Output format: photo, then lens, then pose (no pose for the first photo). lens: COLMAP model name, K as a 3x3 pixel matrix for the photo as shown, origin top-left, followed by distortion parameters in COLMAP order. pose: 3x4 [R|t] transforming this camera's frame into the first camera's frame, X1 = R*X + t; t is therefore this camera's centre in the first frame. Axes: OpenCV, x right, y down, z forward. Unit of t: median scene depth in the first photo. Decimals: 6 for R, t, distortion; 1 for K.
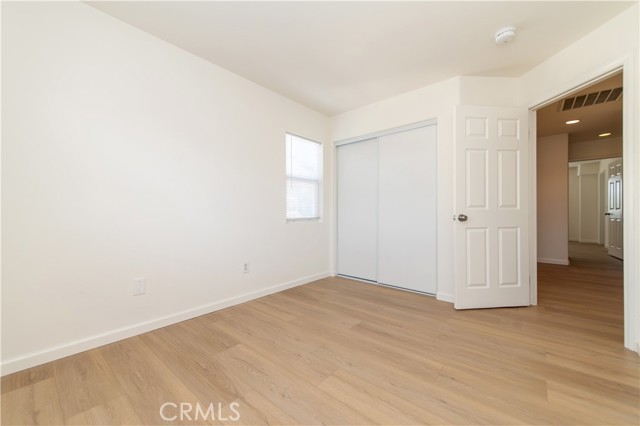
lens RADIAL K [[251.1, 0, 319.0], [0, 251.1, 214.7], [0, 0, 1]] dist [0.007020, -0.001296]
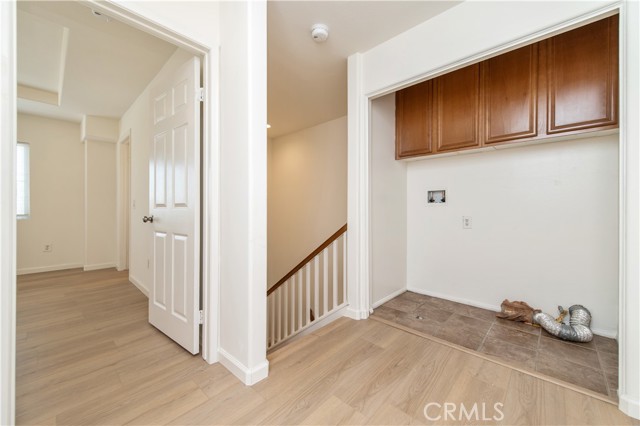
lens RADIAL K [[251.1, 0, 319.0], [0, 251.1, 209.9], [0, 0, 1]] dist [0.007020, -0.001296]
pose [[-0.002045, -0.006322, 0.999978, 0.536692], [-0.004136, 0.999972, 0.006314, -0.015600], [-0.999989, -0.004123, -0.002072, 0.543294]]
